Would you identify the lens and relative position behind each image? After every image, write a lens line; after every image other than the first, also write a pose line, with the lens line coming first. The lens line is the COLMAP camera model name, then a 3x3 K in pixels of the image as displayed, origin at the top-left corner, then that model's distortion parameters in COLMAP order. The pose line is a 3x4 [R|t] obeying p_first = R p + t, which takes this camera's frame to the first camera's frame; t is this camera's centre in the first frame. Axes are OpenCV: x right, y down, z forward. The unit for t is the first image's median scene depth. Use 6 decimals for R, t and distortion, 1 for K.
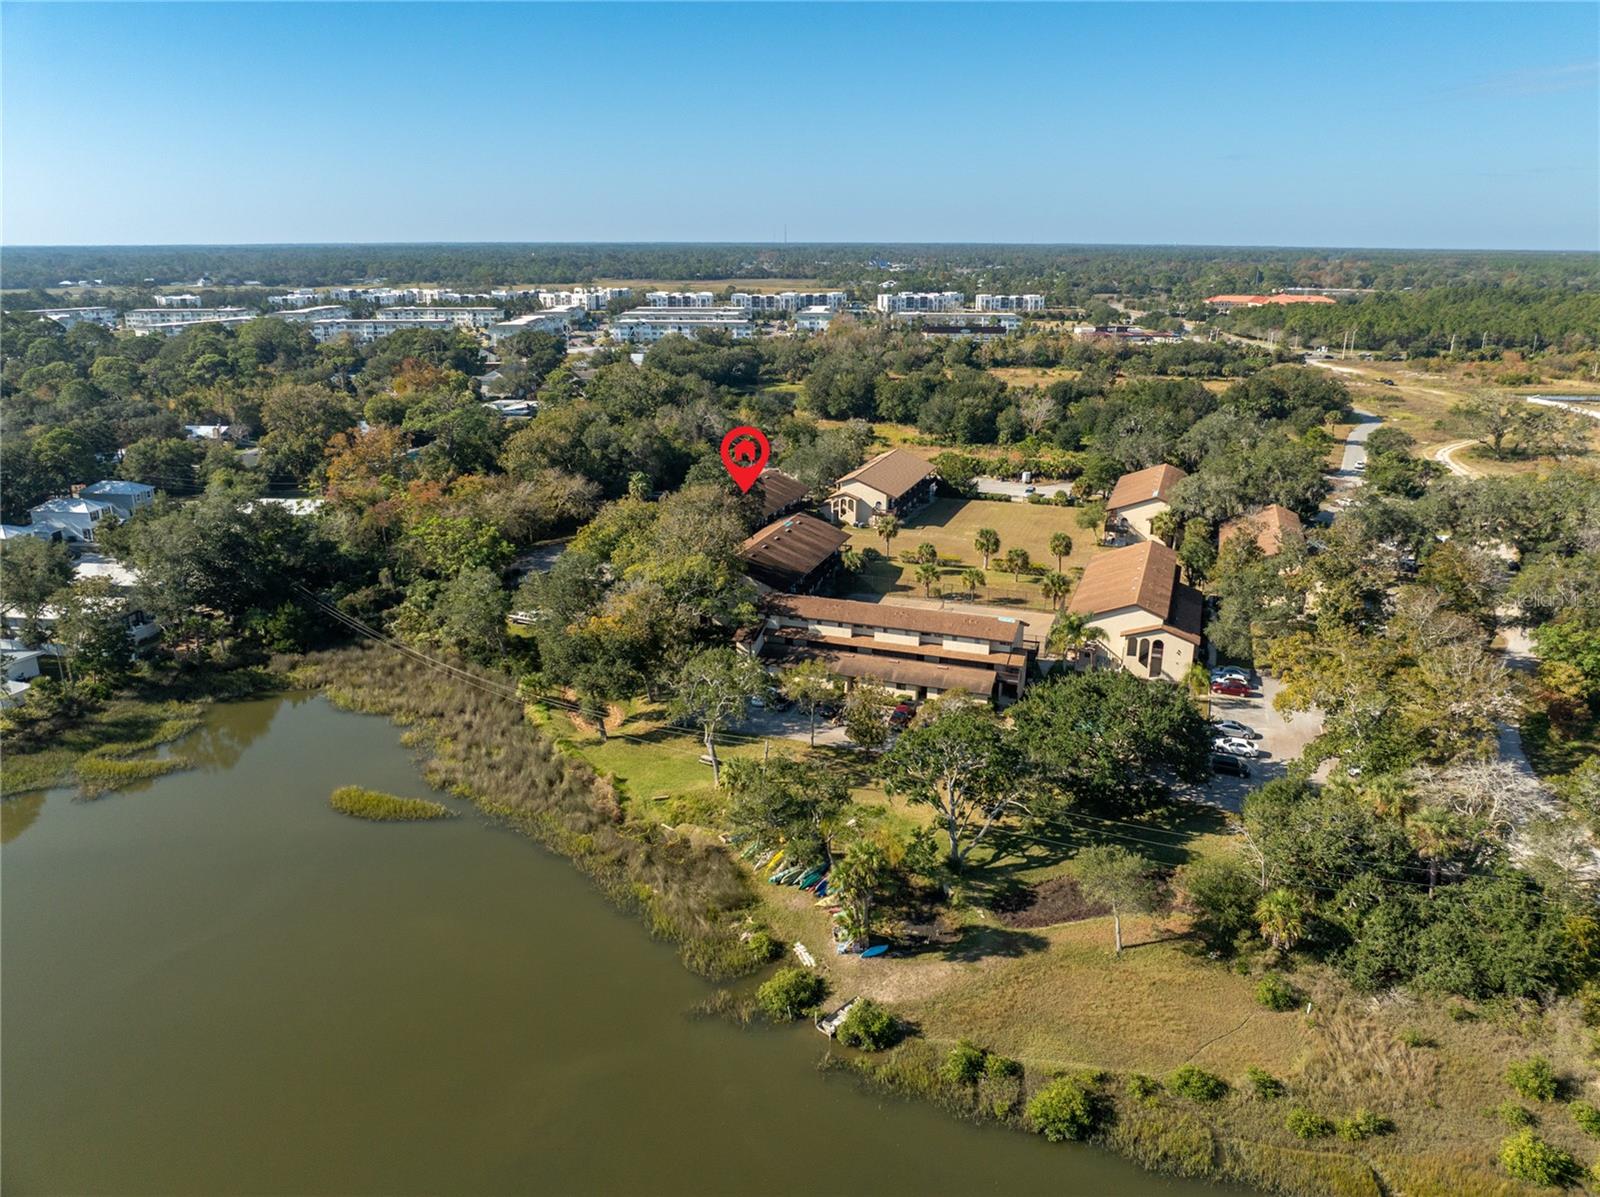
lens RADIAL K [[1119.1, 0, 819.8], [0, 1119.1, 597.4], [0, 0, 1]] dist [-0.029108, -0.015309]
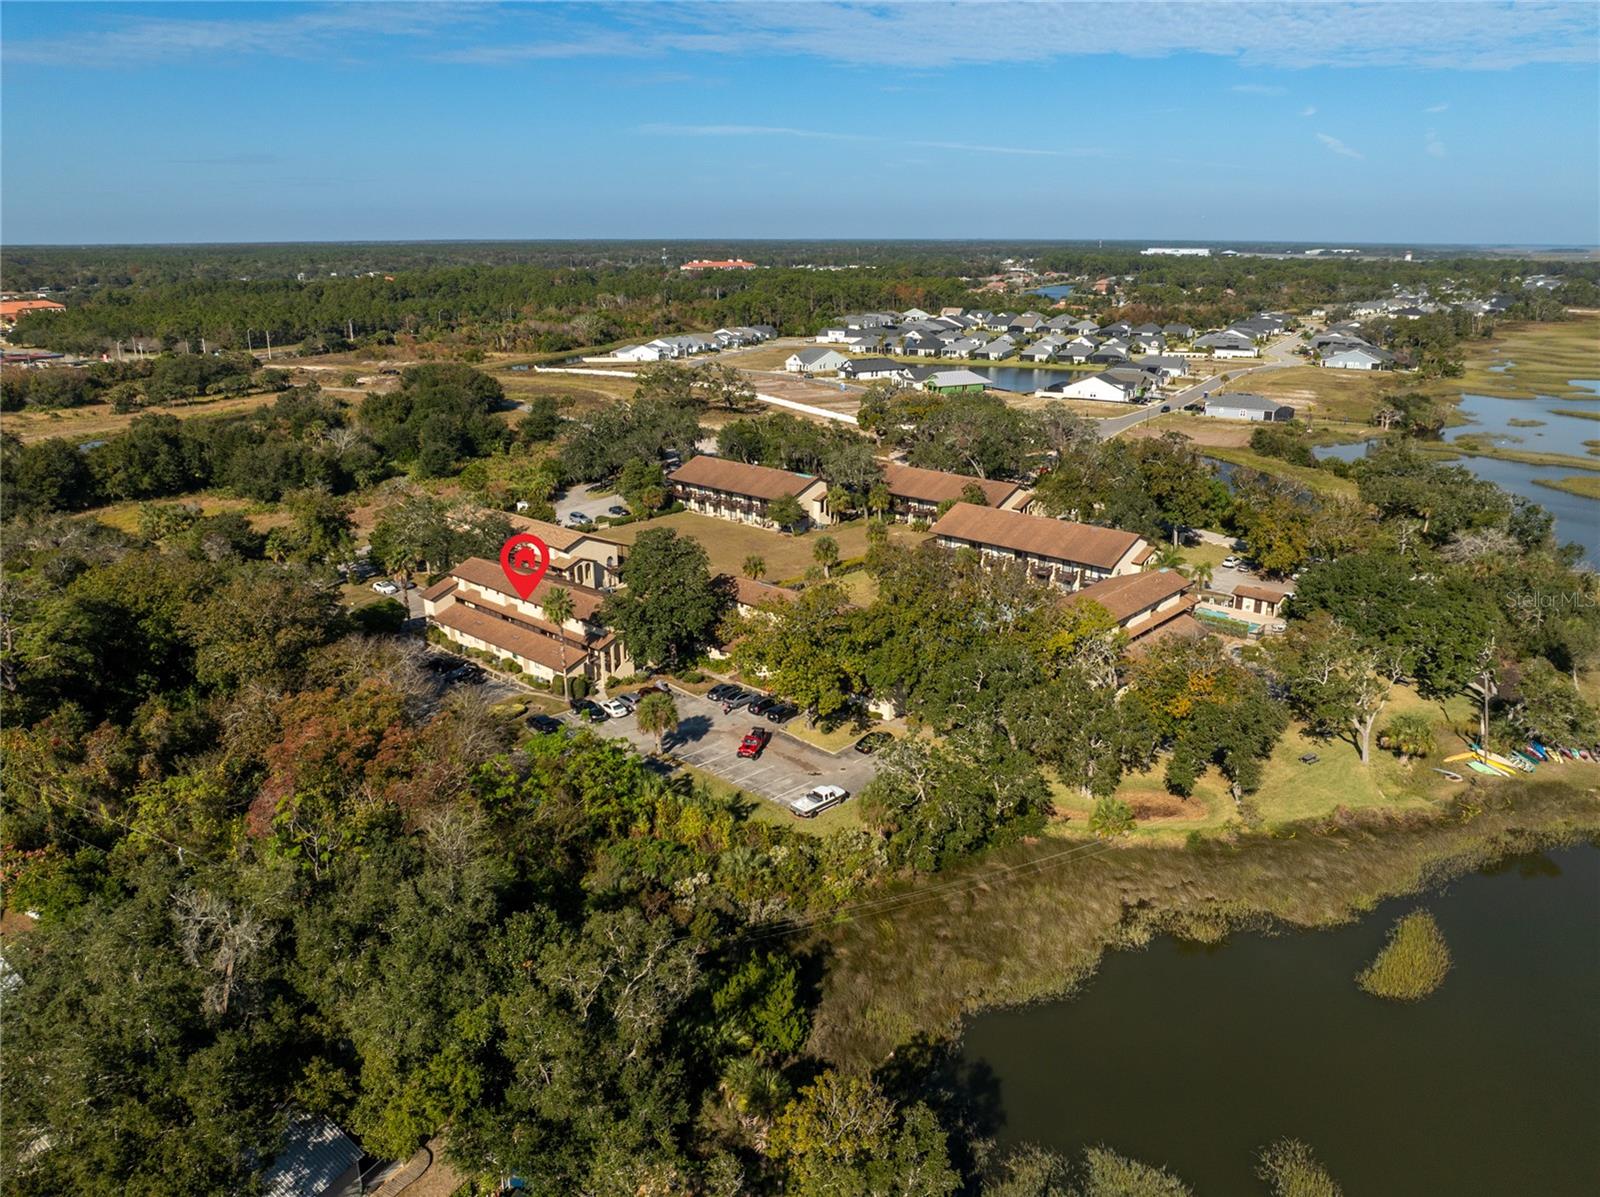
lens RADIAL K [[1119.1, 0, 819.8], [0, 1119.1, 597.4], [0, 0, 1]] dist [-0.029108, -0.015309]
pose [[0.385454, -0.285355, 0.877495, -0.644534], [0.280758, 0.942160, 0.183056, -0.173158], [-0.878977, 0.175804, 0.443275, 0.541059]]
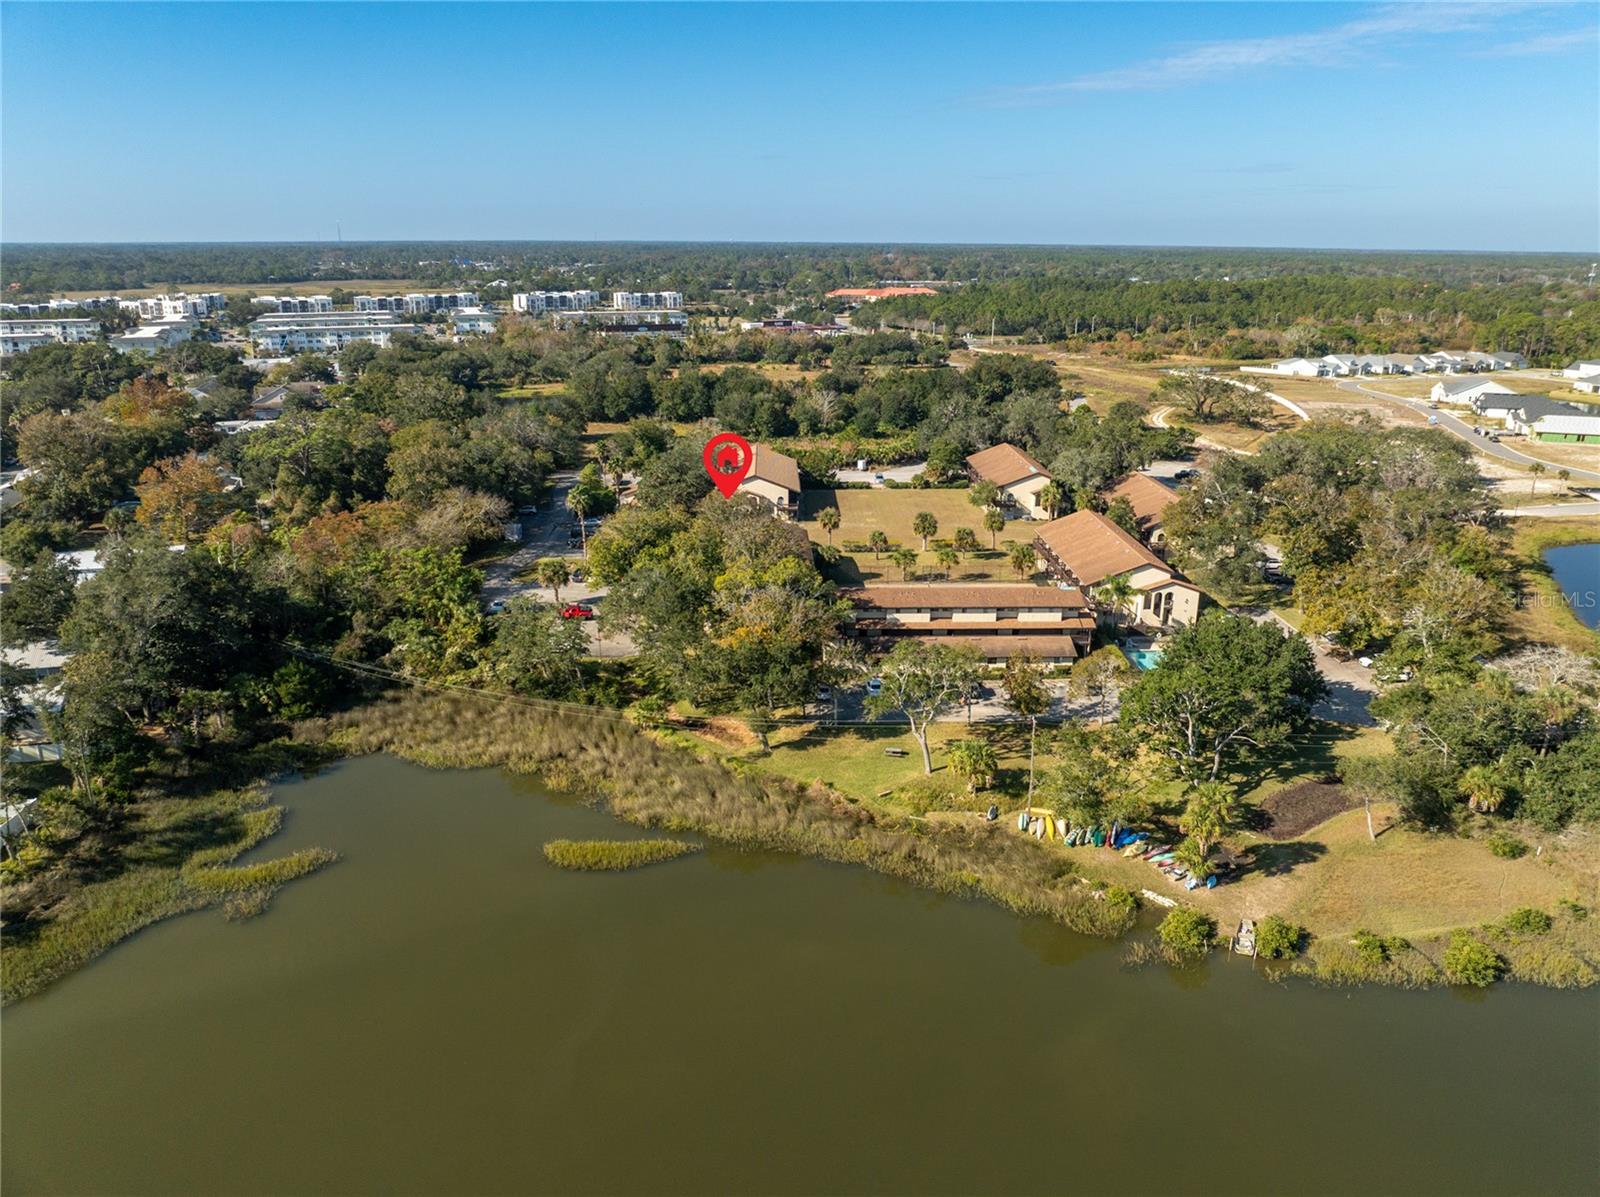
lens RADIAL K [[1119.1, 0, 819.8], [0, 1119.1, 597.4], [0, 0, 1]] dist [-0.029108, -0.015309]
pose [[0.930380, -0.108523, 0.350166, -0.296345], [0.107723, 0.993941, 0.021825, -0.014022], [-0.350413, 0.017416, 0.936433, 0.039902]]
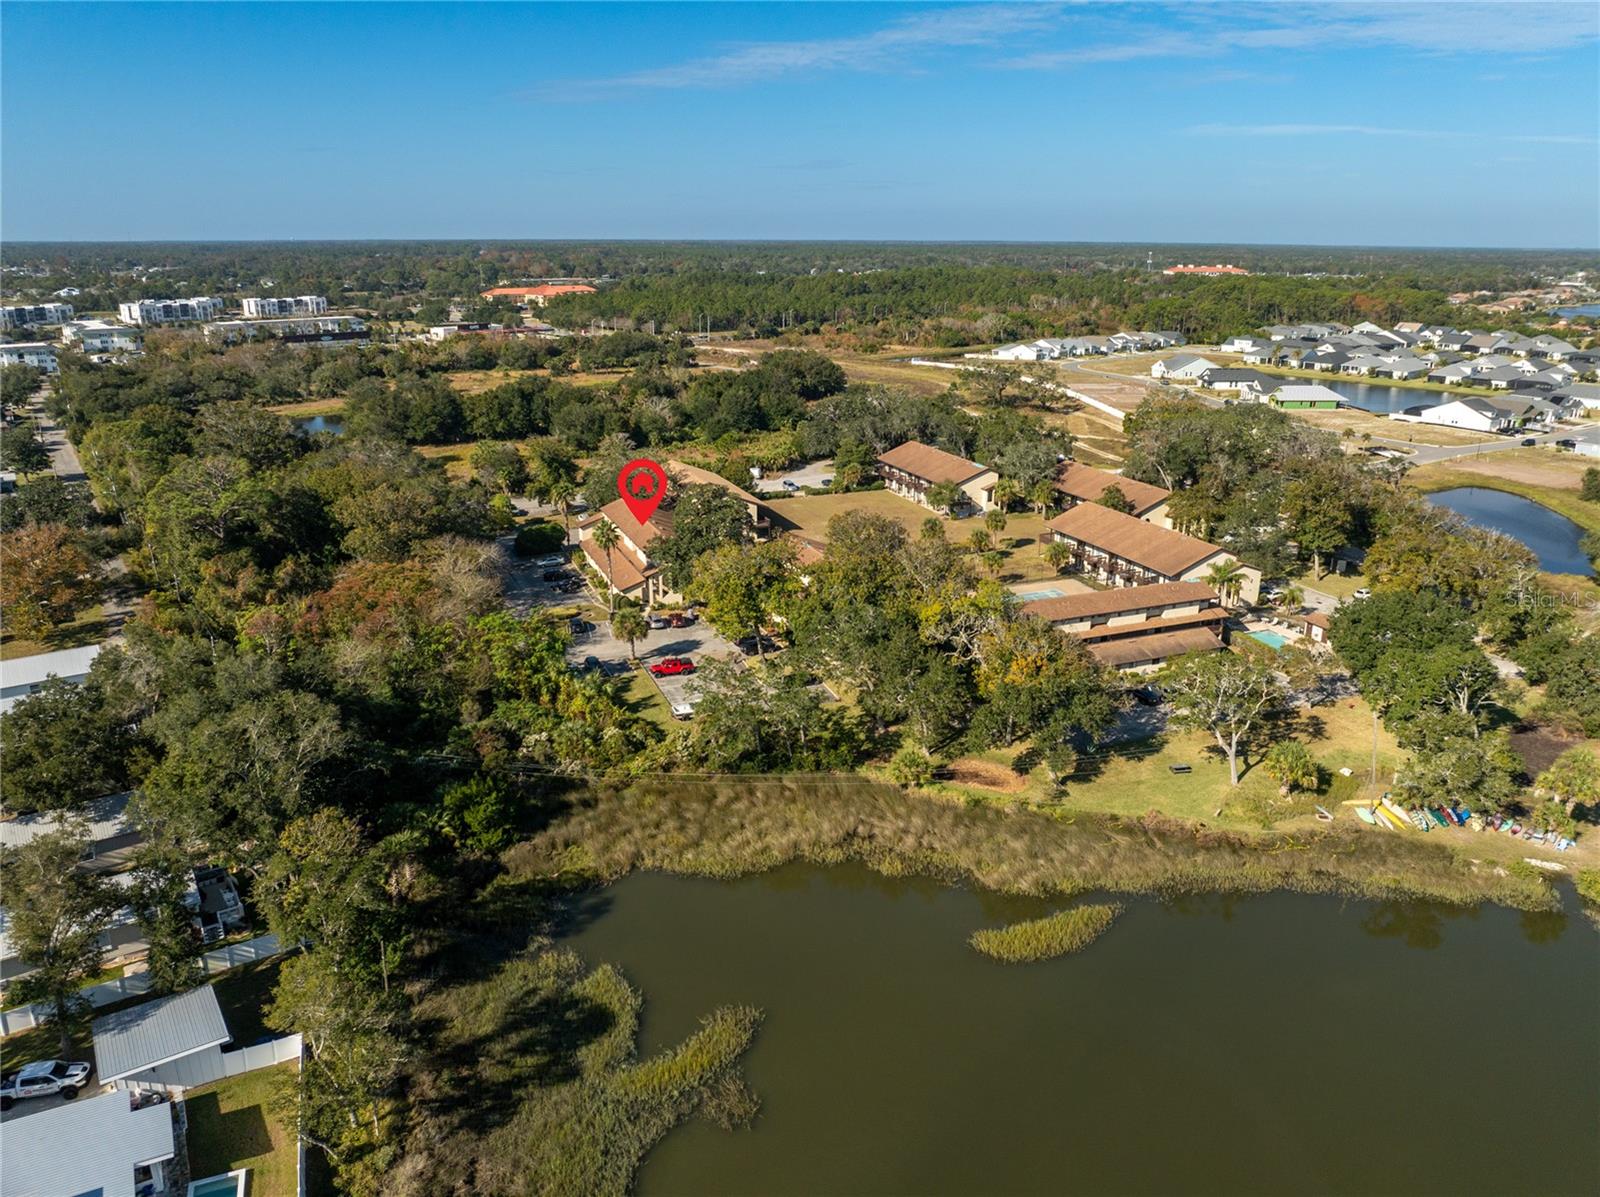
lens RADIAL K [[1119.1, 0, 819.8], [0, 1119.1, 597.4], [0, 0, 1]] dist [-0.029108, -0.015309]
pose [[0.744862, -0.203433, 0.635449, -0.545596], [0.200159, 0.976650, 0.078042, -0.083265], [-0.636487, 0.069060, 0.768189, 0.258123]]
